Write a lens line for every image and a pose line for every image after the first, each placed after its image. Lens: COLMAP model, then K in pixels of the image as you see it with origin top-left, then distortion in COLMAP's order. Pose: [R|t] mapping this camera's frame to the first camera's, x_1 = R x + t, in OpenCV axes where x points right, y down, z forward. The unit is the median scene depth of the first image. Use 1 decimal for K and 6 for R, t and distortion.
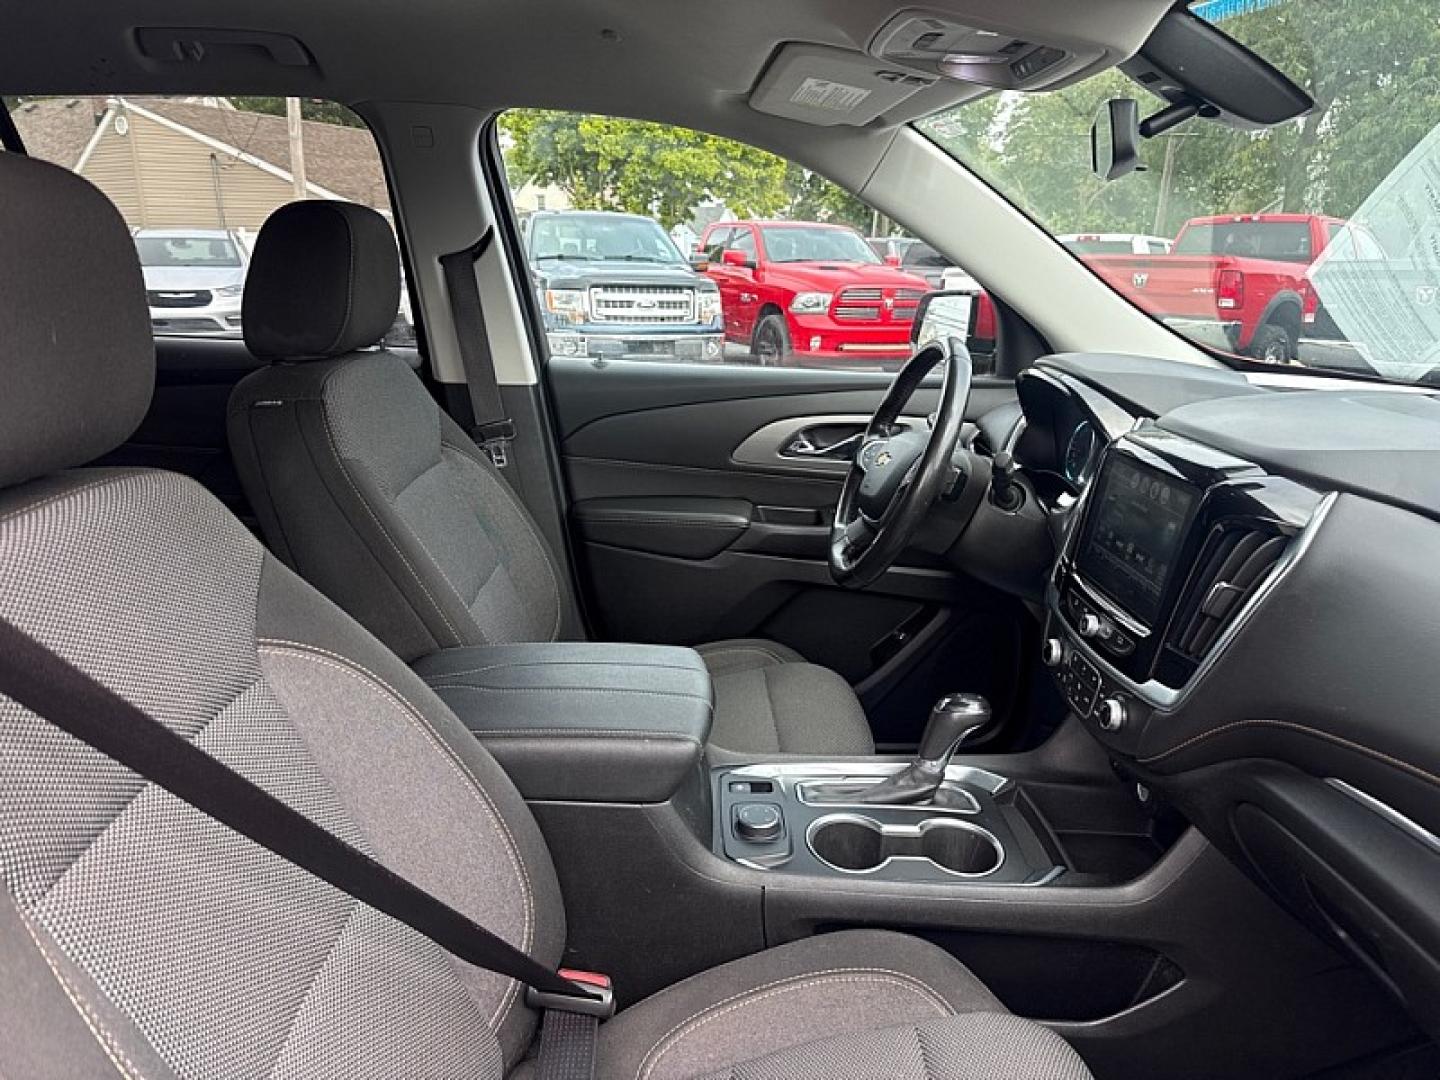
lens RADIAL K [[1015.8, 0, 711.8], [0, 1015.8, 531.9], [0, 0, 1]] dist [0.011242, -0.021574]
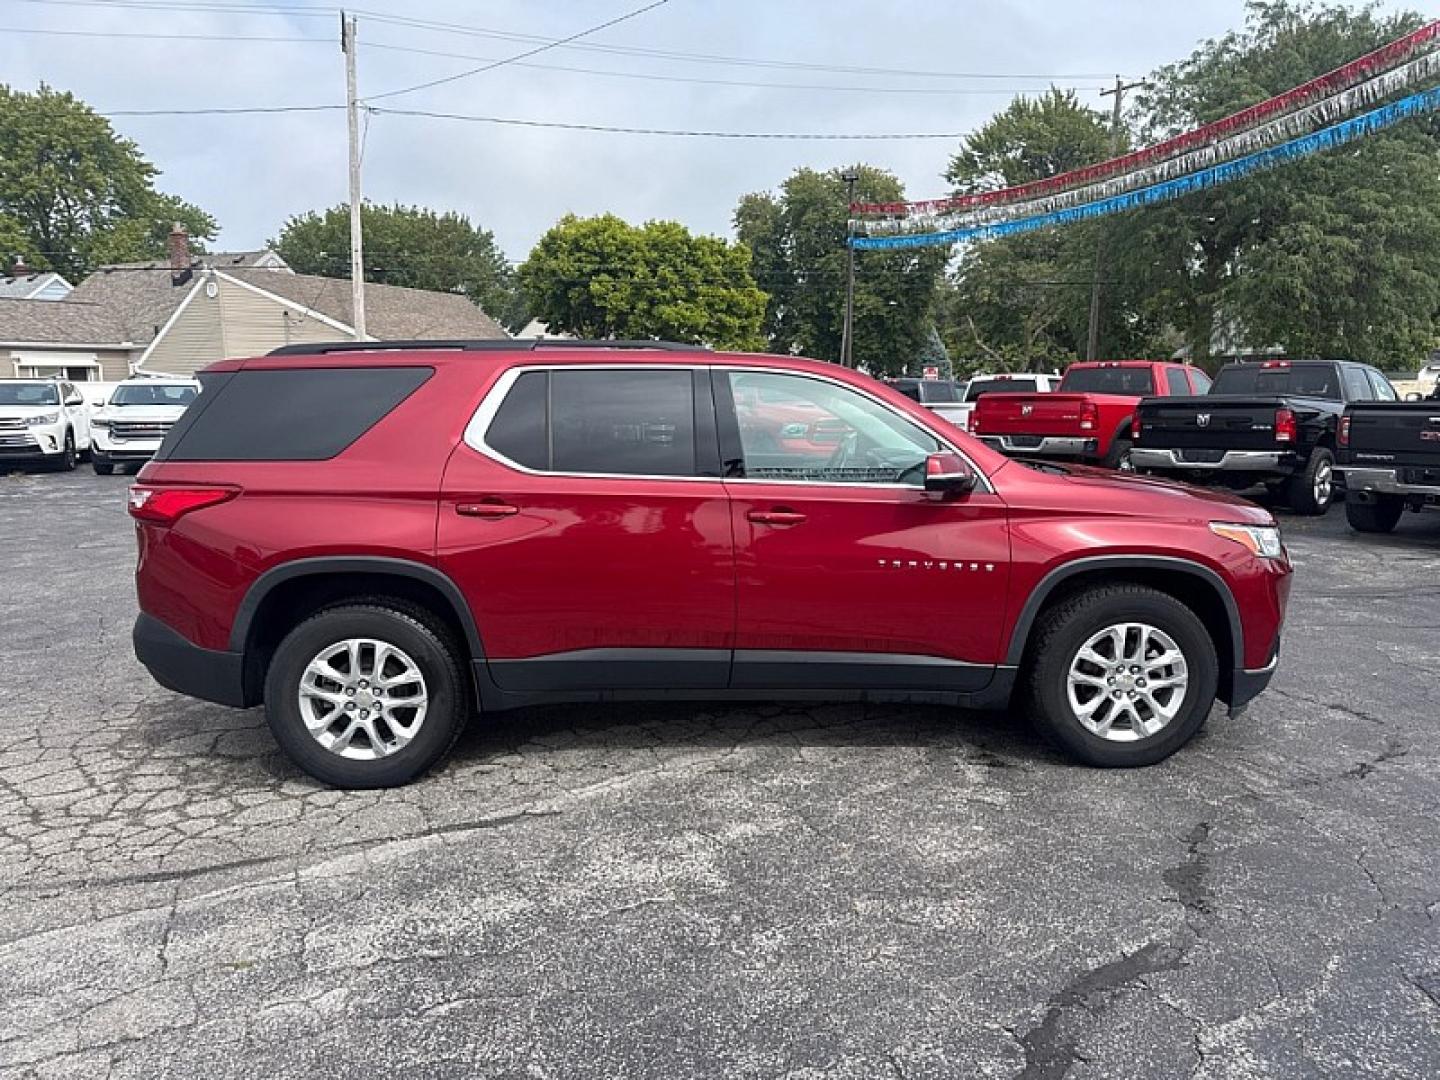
lens RADIAL K [[1015.8, 0, 699.7], [0, 1015.8, 529.4], [0, 0, 1]] dist [0.011242, -0.021574]
pose [[0.999868, -0.011952, 0.010962, -0.018178], [0.013203, 0.992422, -0.122167, 0.032827], [-0.009419, 0.122295, 0.992449, -0.150847]]
